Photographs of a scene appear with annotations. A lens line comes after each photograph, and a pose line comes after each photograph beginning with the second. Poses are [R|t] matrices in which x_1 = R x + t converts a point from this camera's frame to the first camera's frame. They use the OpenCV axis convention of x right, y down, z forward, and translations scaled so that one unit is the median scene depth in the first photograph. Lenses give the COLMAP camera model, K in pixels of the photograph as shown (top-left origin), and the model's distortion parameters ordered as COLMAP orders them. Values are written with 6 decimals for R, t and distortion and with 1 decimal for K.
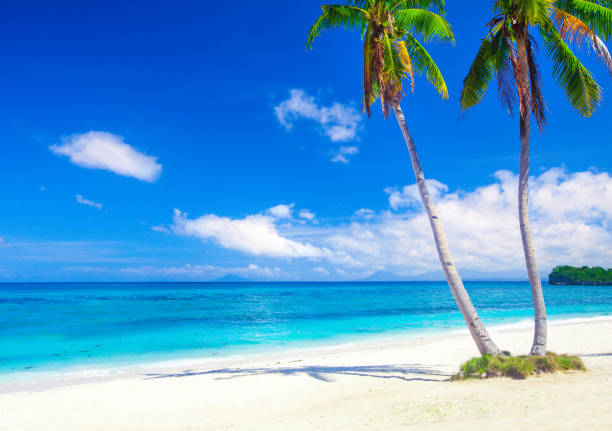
lens RADIAL K [[589.1, 0, 283.0], [0, 589.1, 229.3], [0, 0, 1]] dist [0.018637, 0.000000]
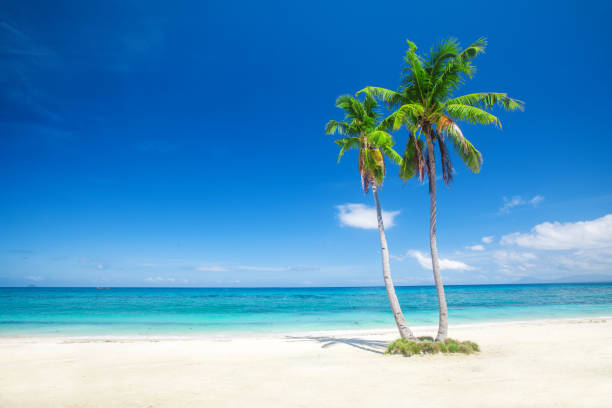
lens RADIAL K [[309.1, 0, 311.1], [0, 309.1, 201.3], [0, 0, 1]] dist [-0.025042, 0.002888]
pose [[0.871437, -0.136895, -0.471018, 0.495167], [0.050465, 0.980192, -0.191513, 0.005337], [0.487905, 0.143122, 0.861084, 0.135371]]
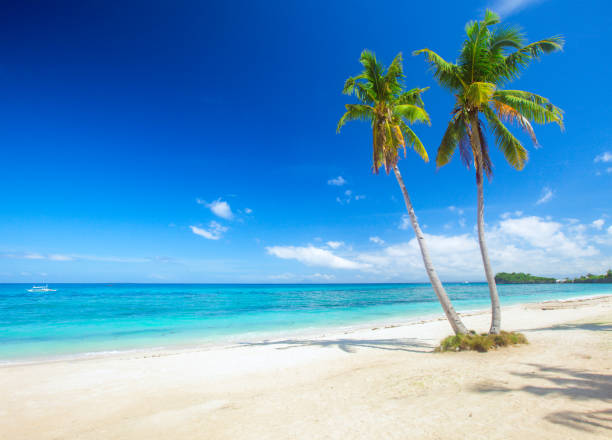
lens RADIAL K [[333.8, 0, 330.9], [0, 333.8, 226.9], [0, 0, 1]] dist [-0.062775, 0.013613]
pose [[0.999543, -0.008485, -0.029013, 0.055728], [0.006138, 0.996772, -0.080046, 0.016266], [0.029599, 0.079831, 0.996369, 0.166064]]
